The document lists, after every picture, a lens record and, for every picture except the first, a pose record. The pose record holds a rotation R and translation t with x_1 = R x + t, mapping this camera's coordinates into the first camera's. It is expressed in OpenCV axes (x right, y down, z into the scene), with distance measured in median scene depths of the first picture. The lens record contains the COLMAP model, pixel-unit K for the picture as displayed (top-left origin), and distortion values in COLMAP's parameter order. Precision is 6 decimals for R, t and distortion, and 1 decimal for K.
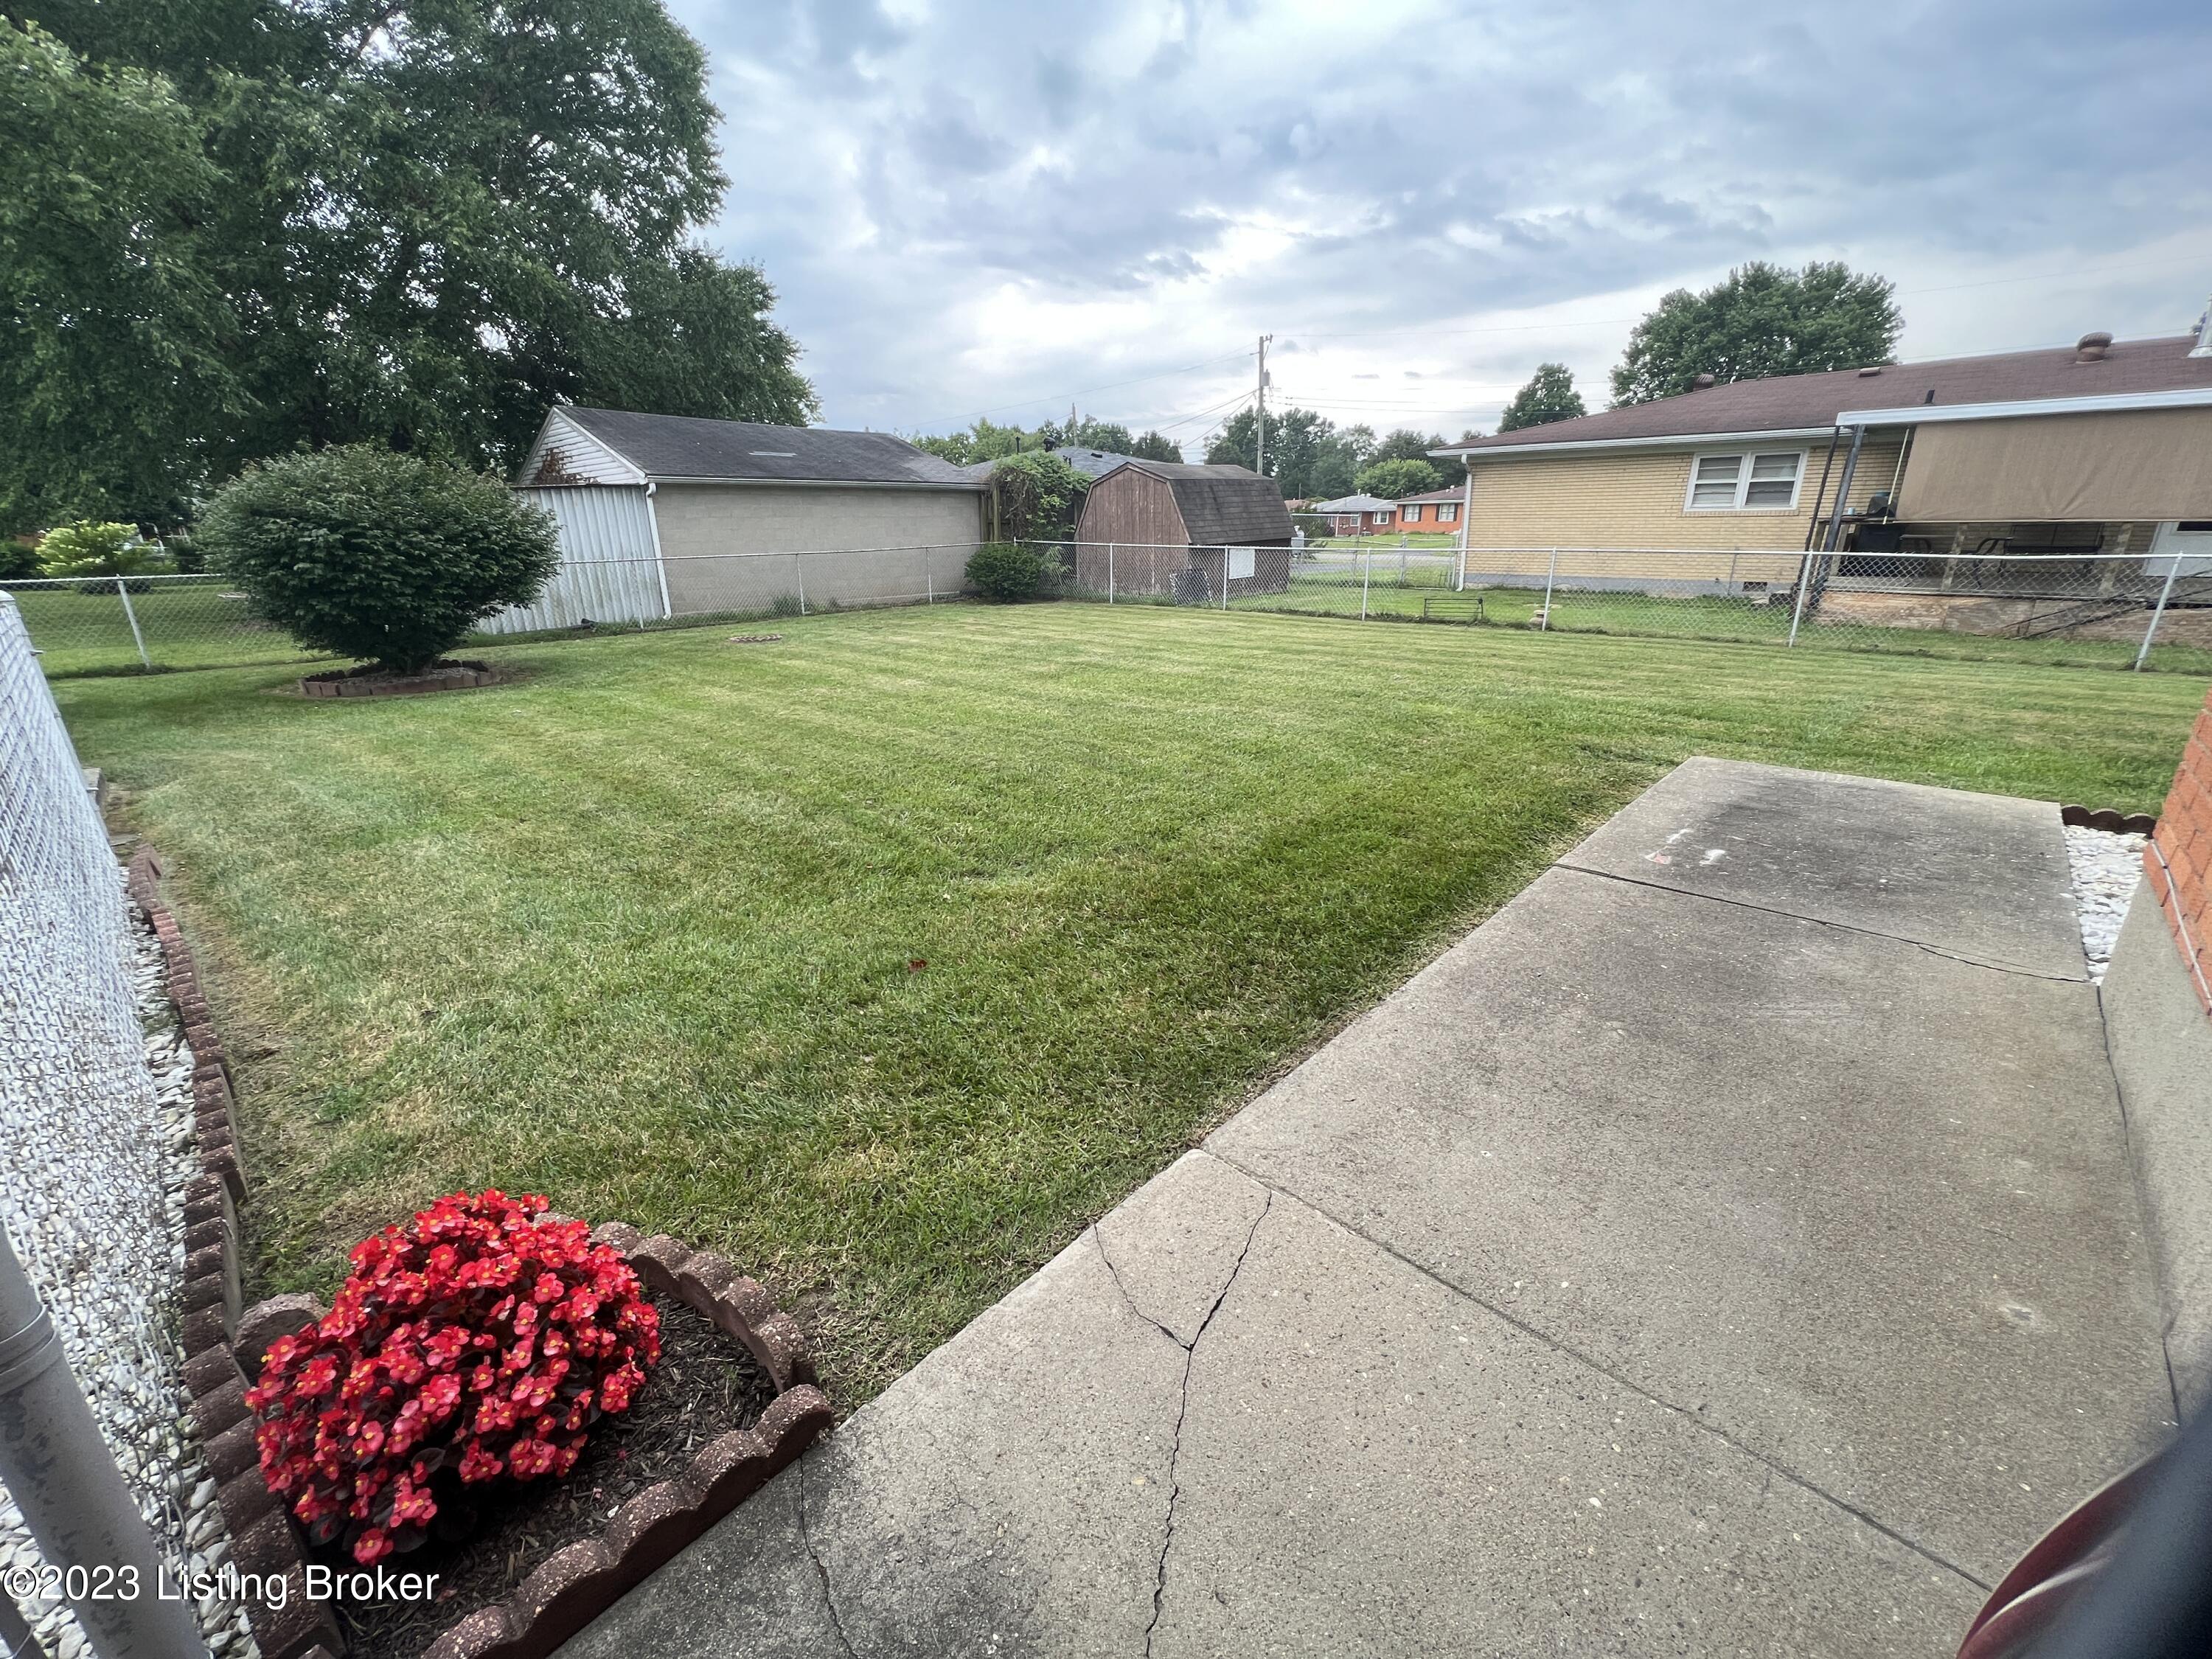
lens RADIAL K [[886.5, 0, 1101.8], [0, 886.5, 823.9], [0, 0, 1]] dist [-0.001461, 0.000257]
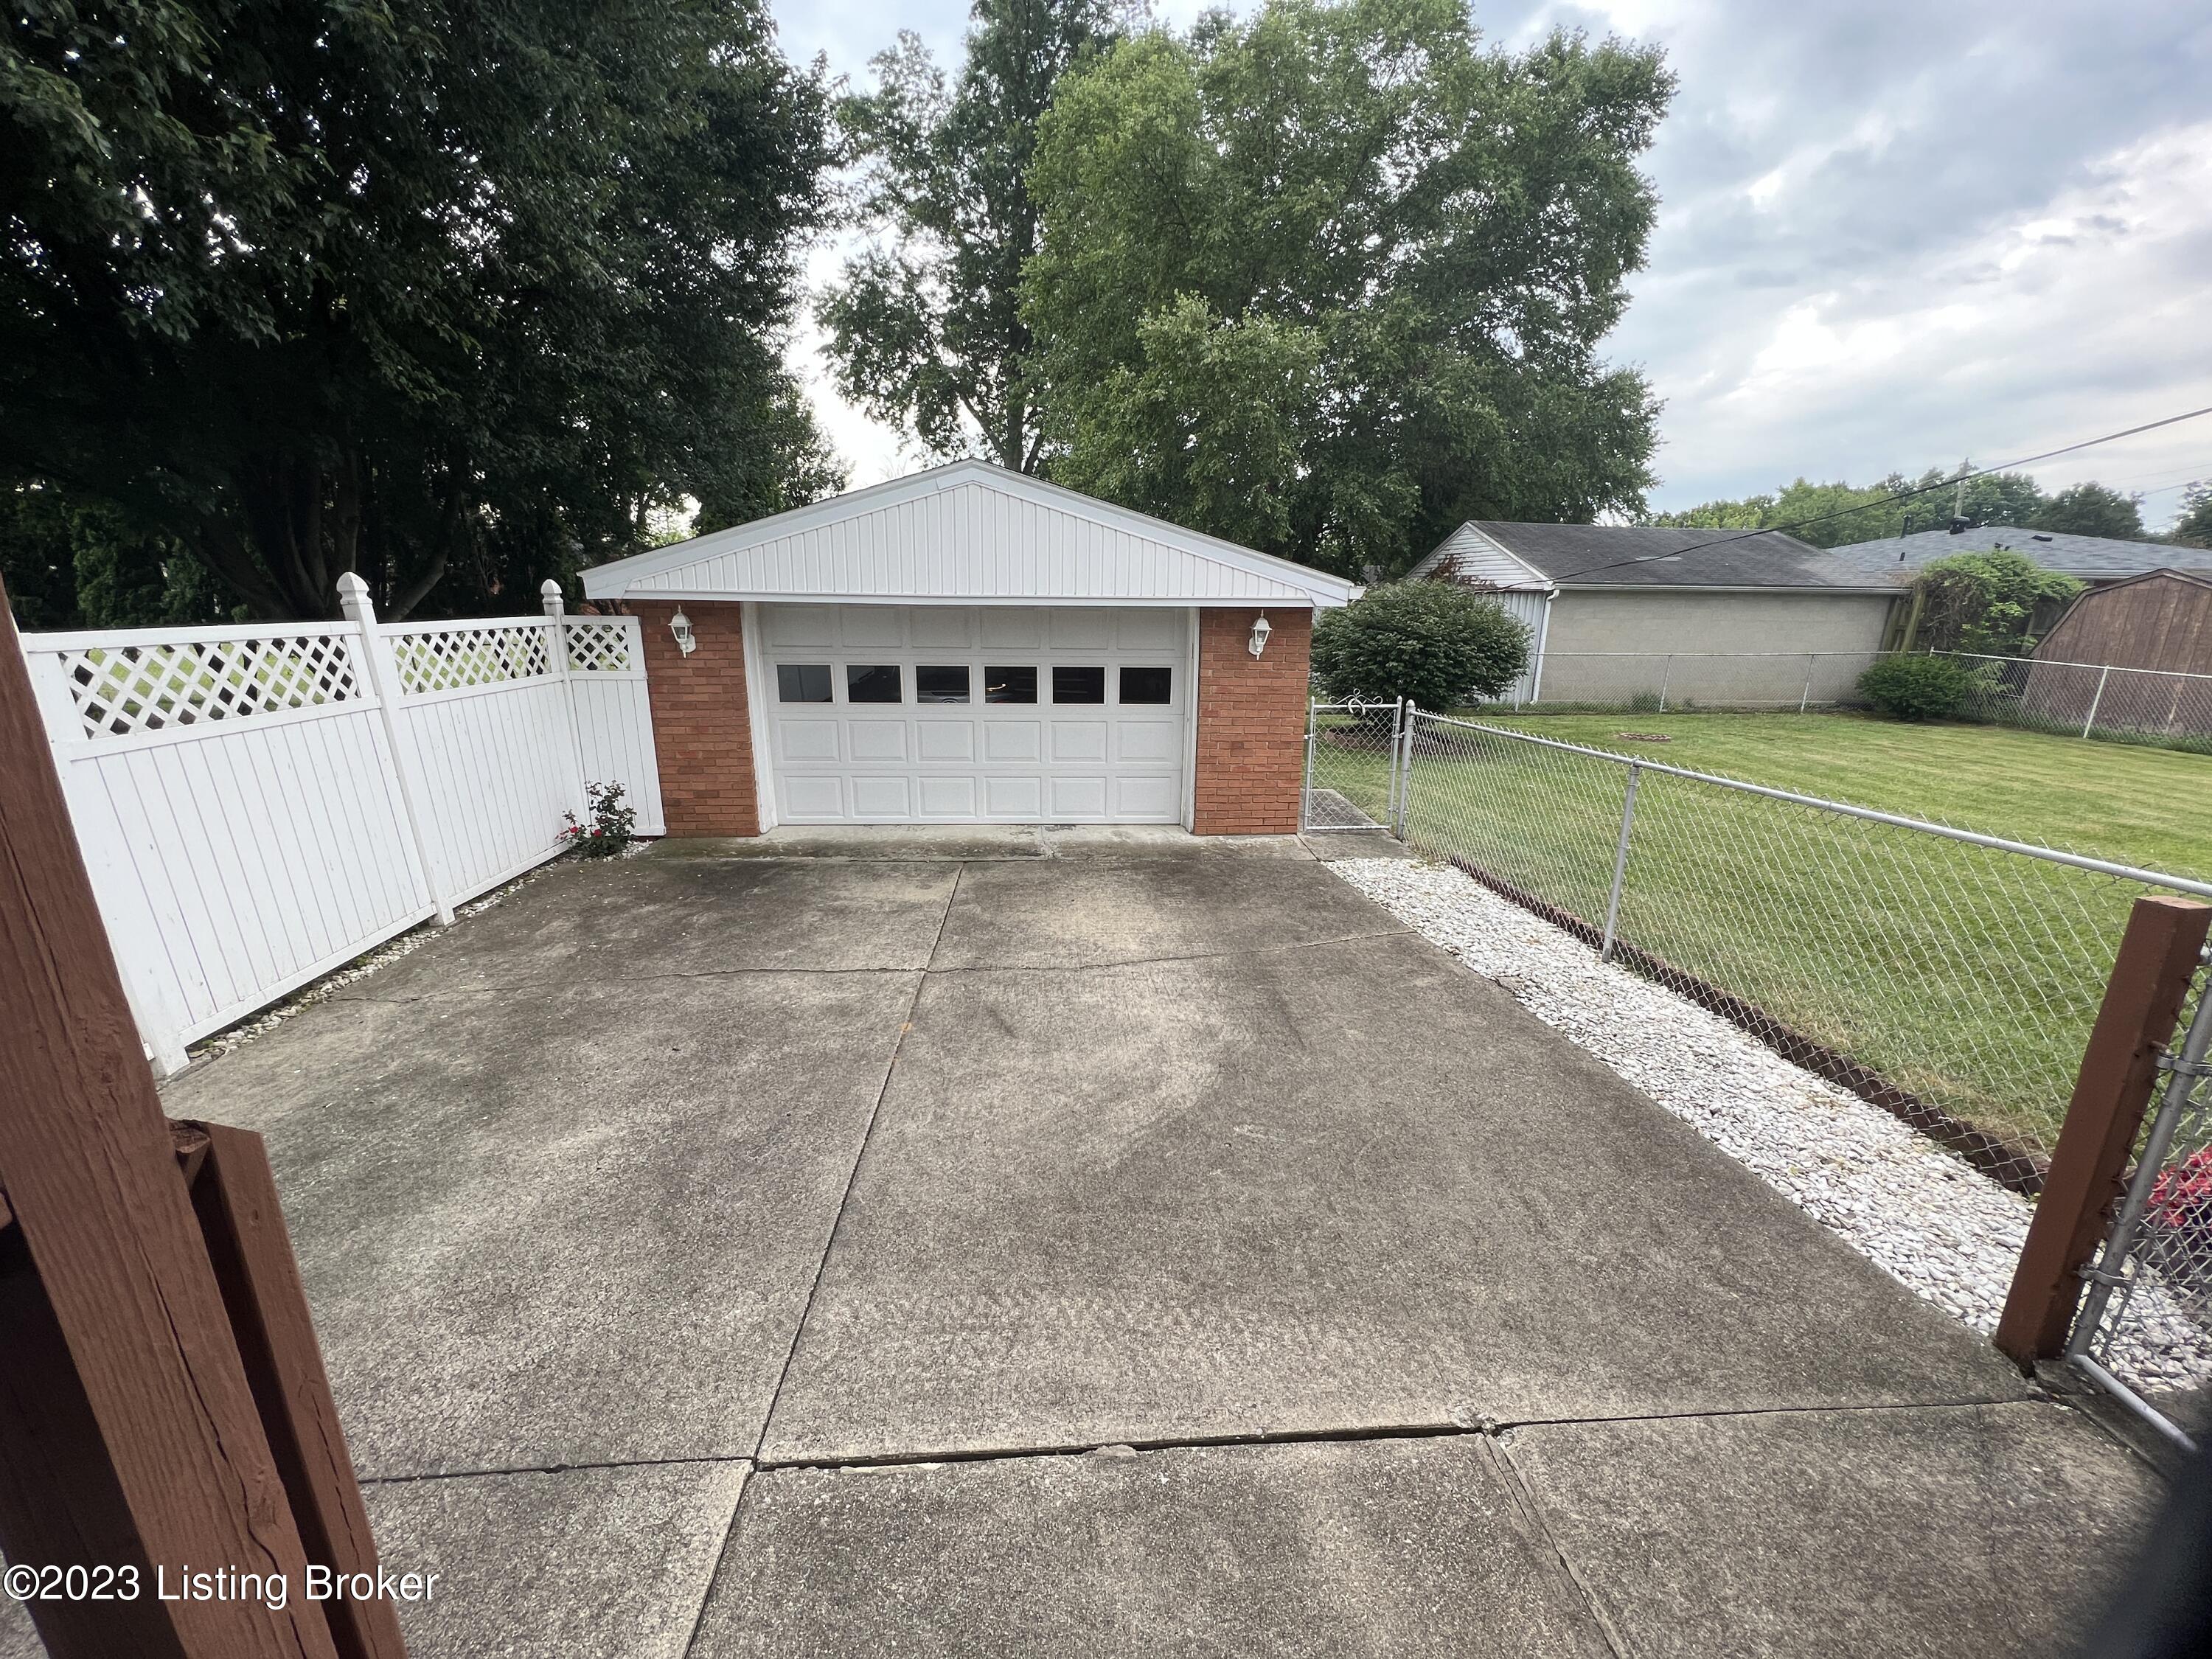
lens RADIAL K [[886.5, 0, 1105.2], [0, 886.5, 830.2], [0, 0, 1]] dist [-0.001461, 0.000257]
pose [[0.739782, 0.197410, -0.643235, -0.111631], [-0.235657, 0.971458, 0.027114, 0.020325], [0.630228, 0.131524, 0.765189, -0.165423]]
